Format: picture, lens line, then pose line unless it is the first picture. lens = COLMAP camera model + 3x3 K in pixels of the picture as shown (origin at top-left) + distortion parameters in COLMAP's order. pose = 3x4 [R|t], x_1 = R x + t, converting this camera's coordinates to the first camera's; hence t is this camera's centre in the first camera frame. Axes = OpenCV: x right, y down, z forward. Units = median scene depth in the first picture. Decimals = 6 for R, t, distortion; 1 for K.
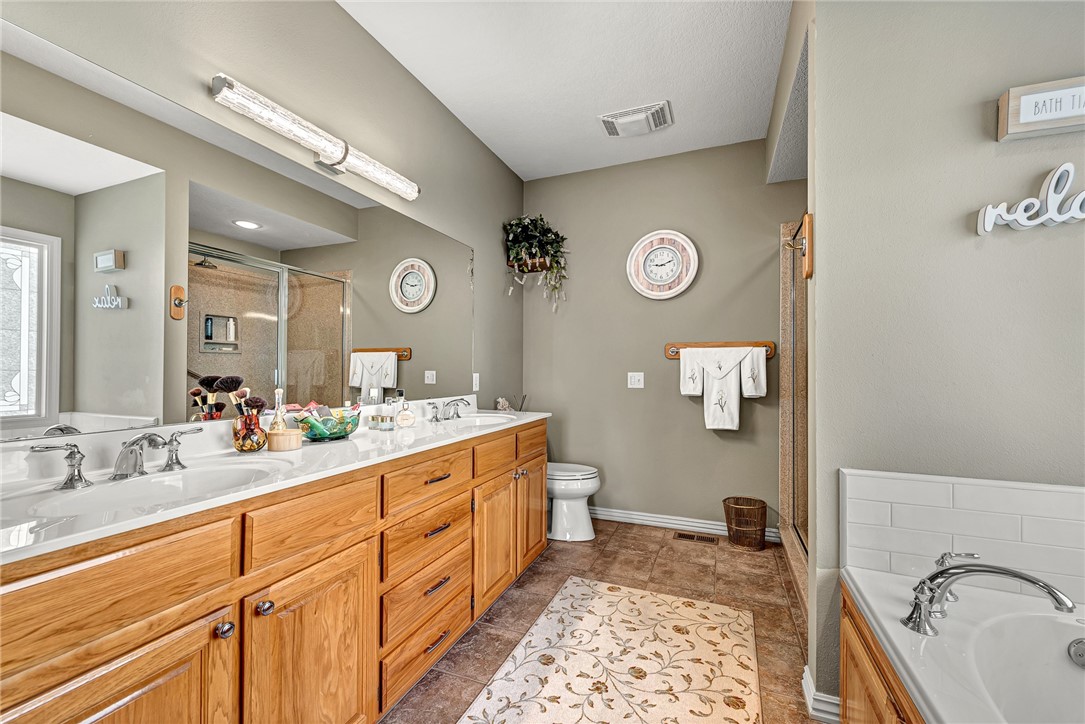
lens RADIAL K [[432.9, 0, 541.8], [0, 432.9, 366.6], [0, 0, 1]] dist [0.004649, -0.001131]
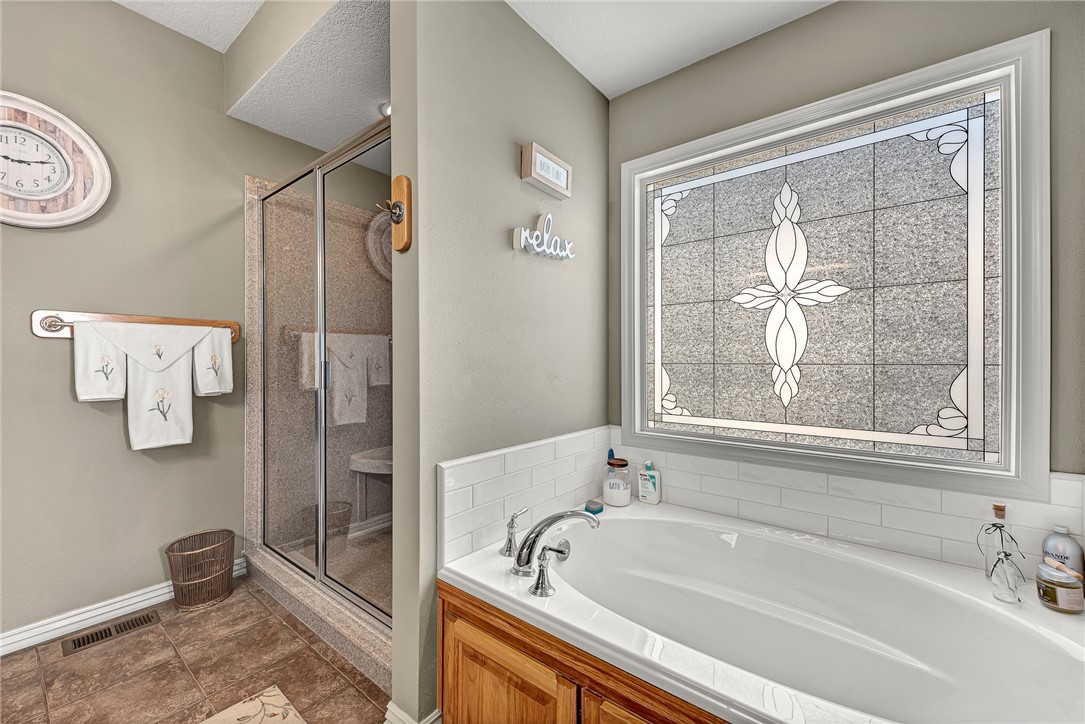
lens RADIAL K [[432.9, 0, 540.8], [0, 432.9, 362.6], [0, 0, 1]] dist [0.004649, -0.001131]
pose [[0.277467, -0.005585, 0.960719, -0.070686], [-0.009228, 0.999921, 0.008478, 0.003714], [-0.960691, -0.011218, 0.277393, 0.262806]]
